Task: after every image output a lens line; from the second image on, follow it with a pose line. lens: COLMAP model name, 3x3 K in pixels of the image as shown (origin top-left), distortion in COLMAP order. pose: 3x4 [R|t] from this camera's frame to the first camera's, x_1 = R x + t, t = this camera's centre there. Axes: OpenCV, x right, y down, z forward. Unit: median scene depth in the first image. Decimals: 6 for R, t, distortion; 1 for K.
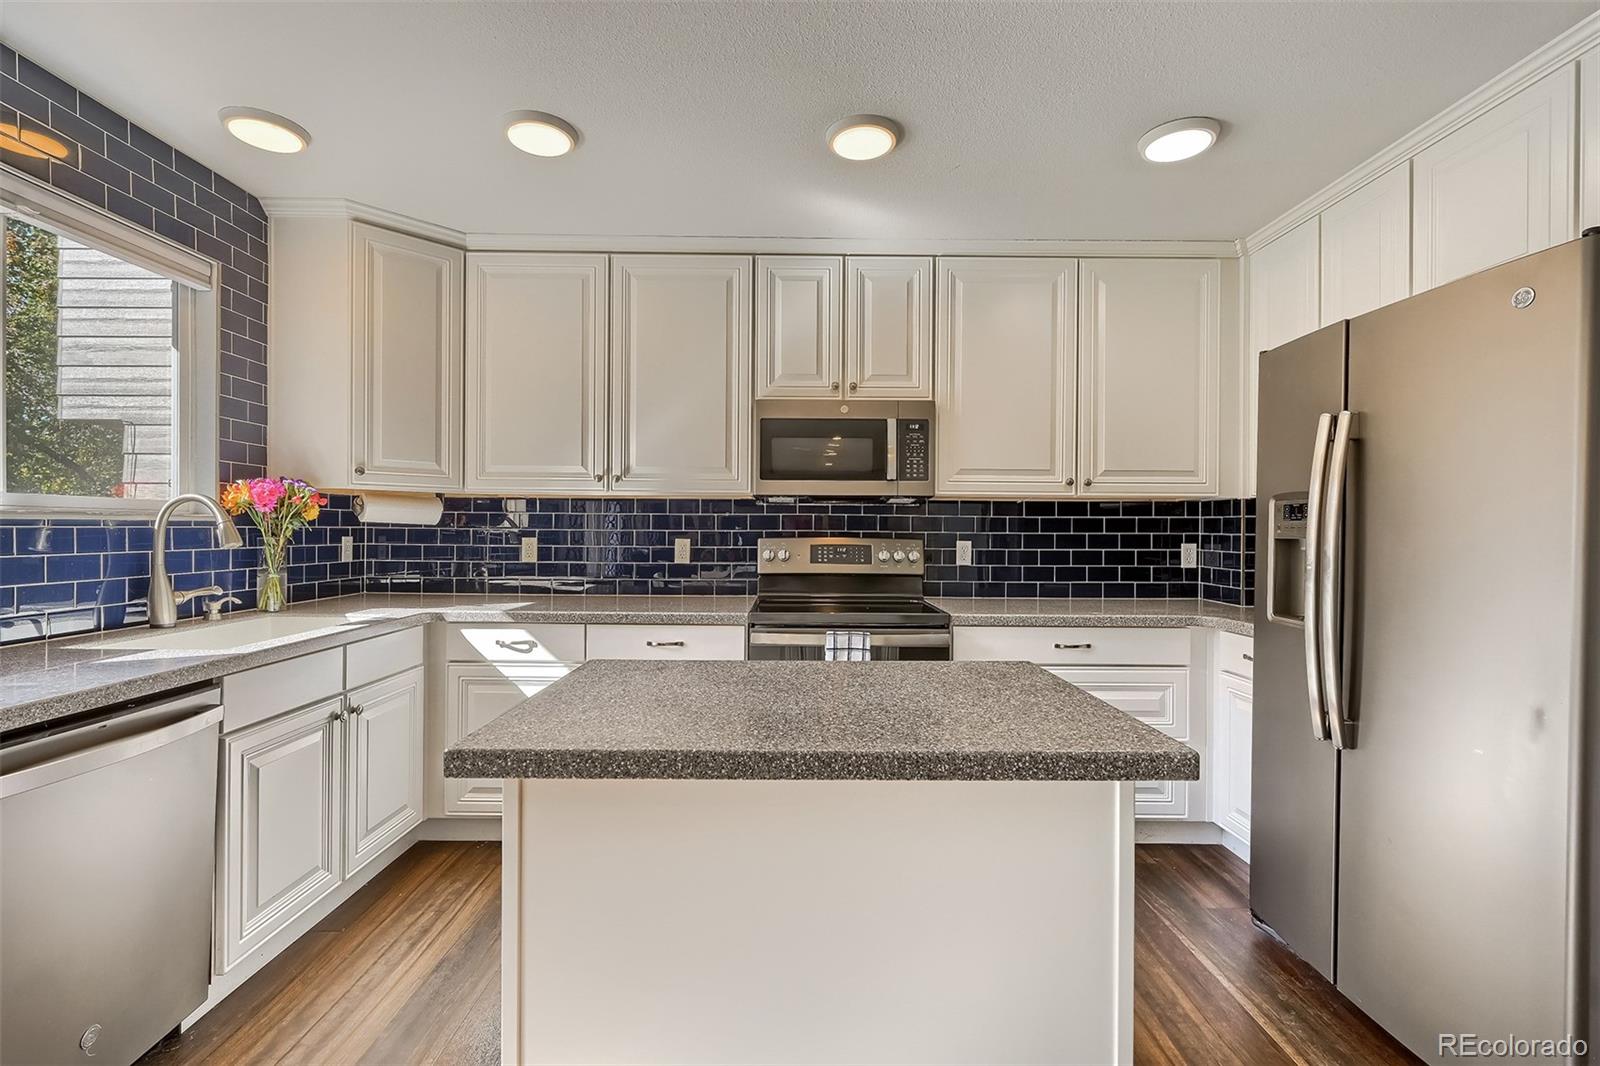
lens RADIAL K [[705.9, 0, 799.8], [0, 705.9, 531.6], [0, 0, 1]] dist [-0.000879, 0.000281]
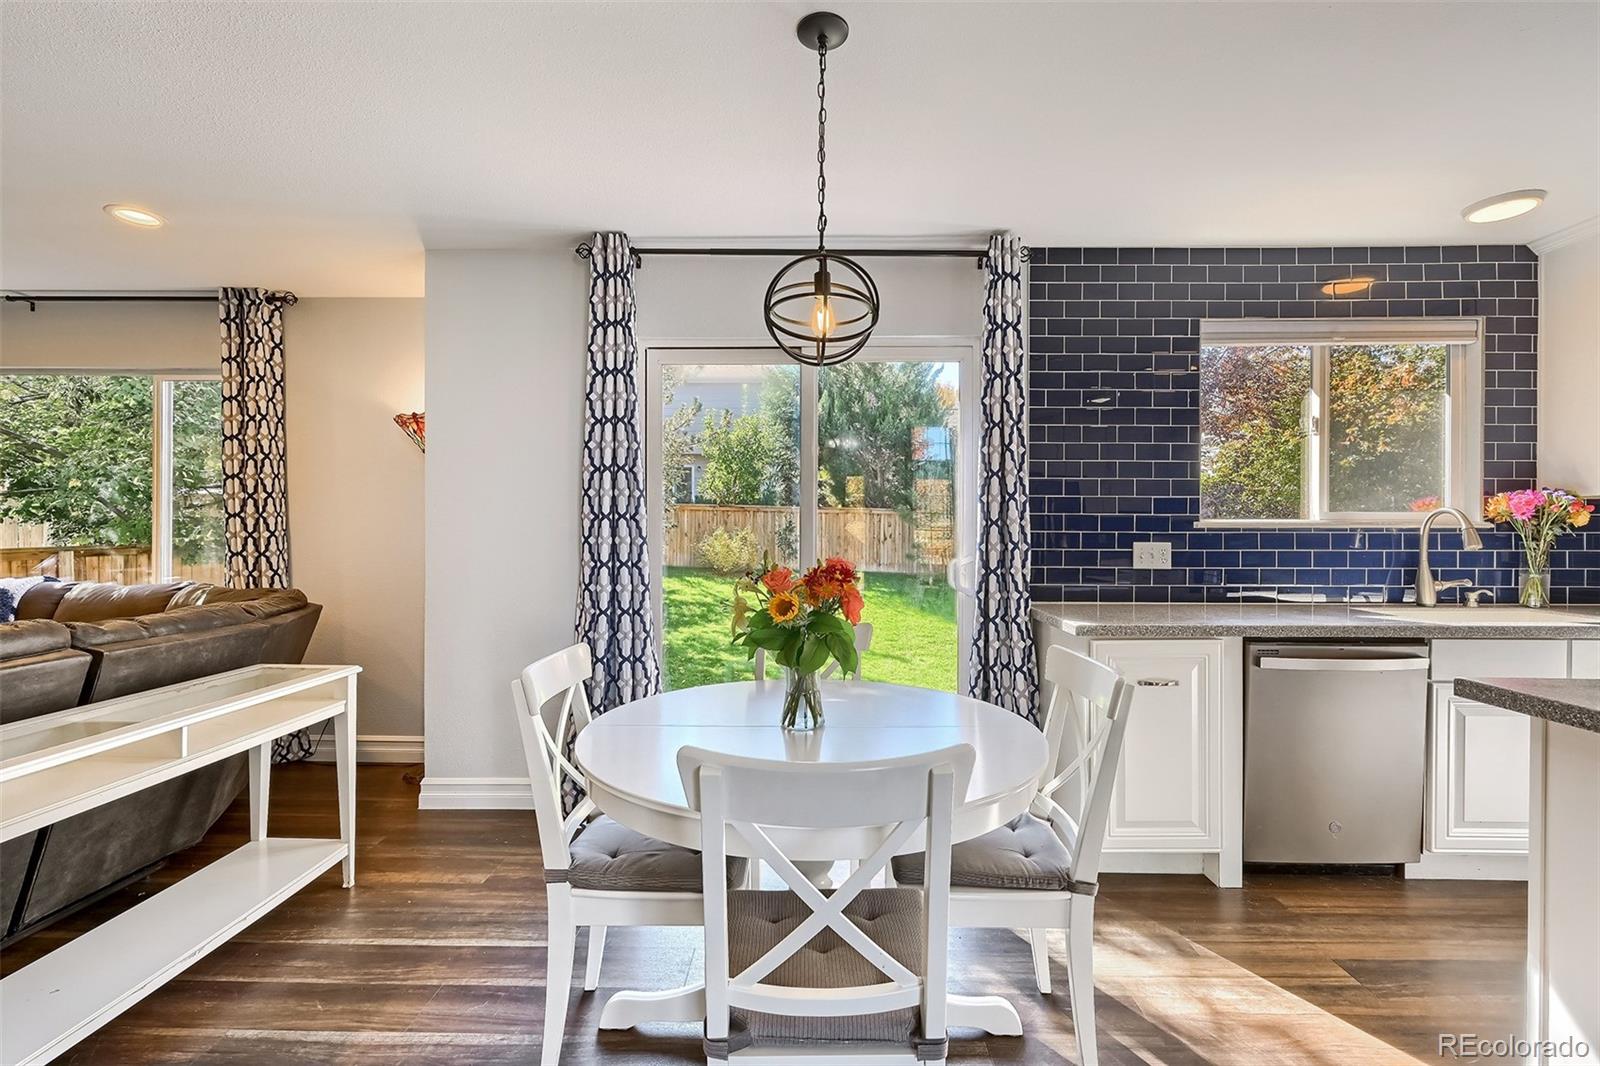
lens RADIAL K [[705.9, 0, 797.0], [0, 705.9, 530.6], [0, 0, 1]] dist [-0.000879, 0.000281]
pose [[-0.025417, -0.003435, -0.999671, 0.404725], [-0.006969, 0.999970, -0.003259, 0.001806], [0.999653, 0.006884, -0.025440, -0.148848]]
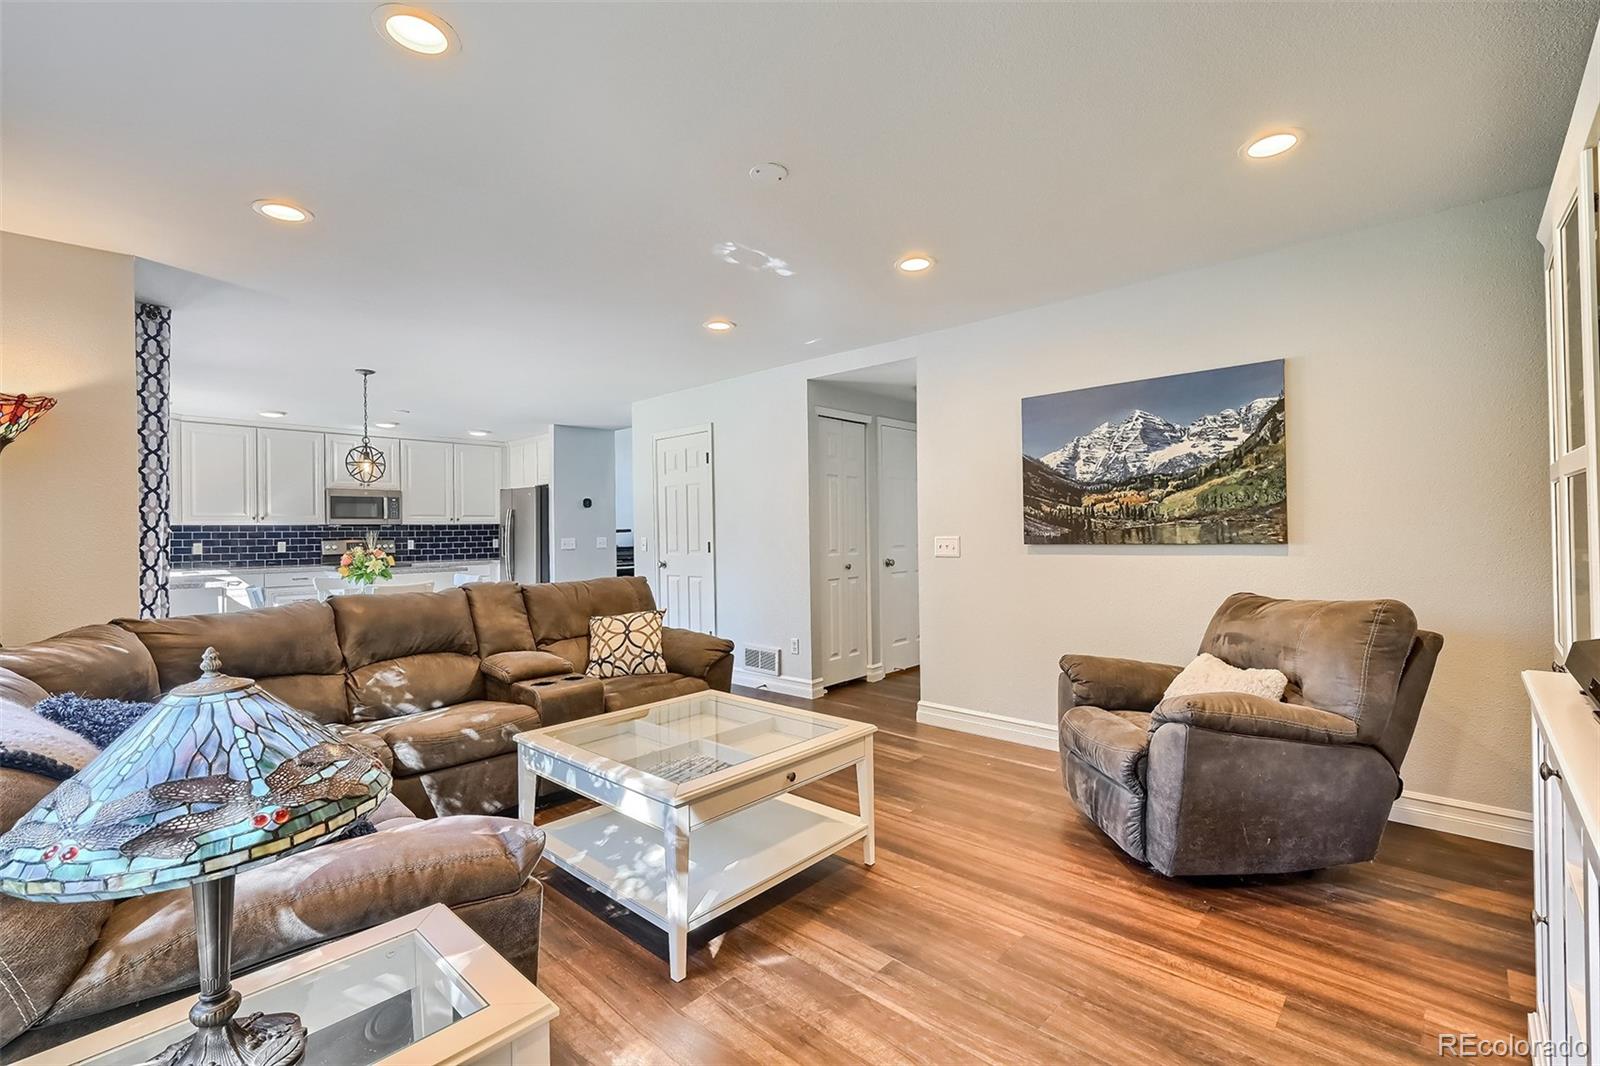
lens RADIAL K [[705.9, 0, 803.2], [0, 705.9, 529.0], [0, 0, 1]] dist [-0.000879, 0.000281]
pose [[0.686699, -0.010938, 0.726860, -0.868032], [0.018242, 0.999831, -0.002189, 0.004680], [-0.726713, 0.014762, 0.686782, -2.416031]]
